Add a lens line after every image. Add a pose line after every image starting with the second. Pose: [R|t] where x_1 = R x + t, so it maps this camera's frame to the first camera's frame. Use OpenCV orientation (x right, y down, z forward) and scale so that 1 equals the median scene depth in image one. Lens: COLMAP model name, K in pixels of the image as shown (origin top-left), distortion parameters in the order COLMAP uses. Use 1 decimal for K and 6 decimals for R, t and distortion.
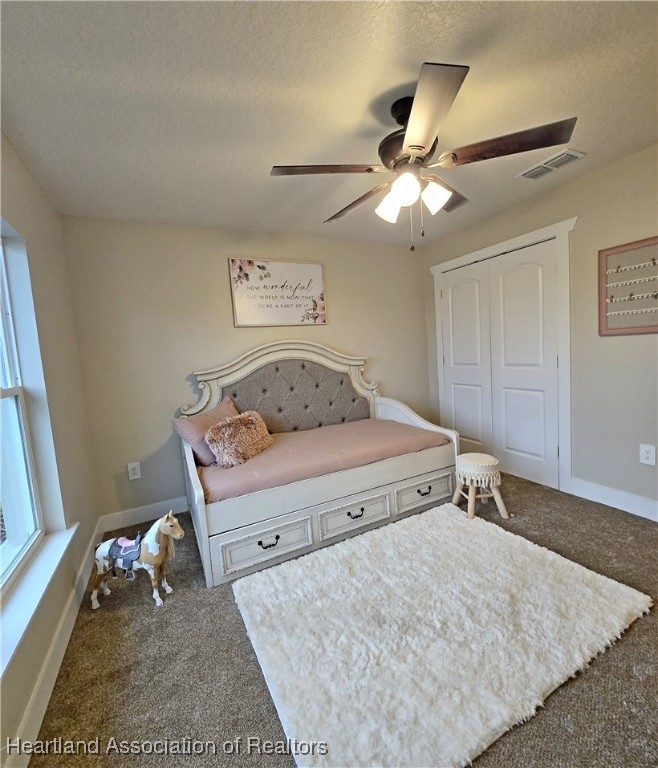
lens RADIAL K [[342.5, 0, 329.8], [0, 342.5, 377.3], [0, 0, 1]] dist [0.003992, -0.004129]
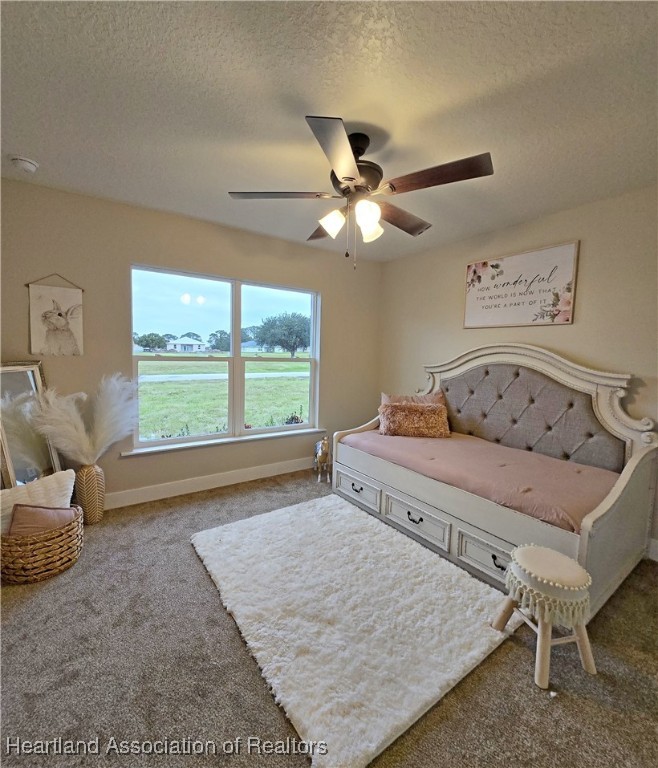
lens RADIAL K [[342.5, 0, 324.2], [0, 342.5, 377.7], [0, 0, 1]] dist [0.003992, -0.004129]
pose [[0.132355, 0.146593, -0.980302, 0.735600], [-0.118731, 0.984227, 0.131149, -0.081893], [0.984066, 0.099034, 0.147672, 0.418437]]
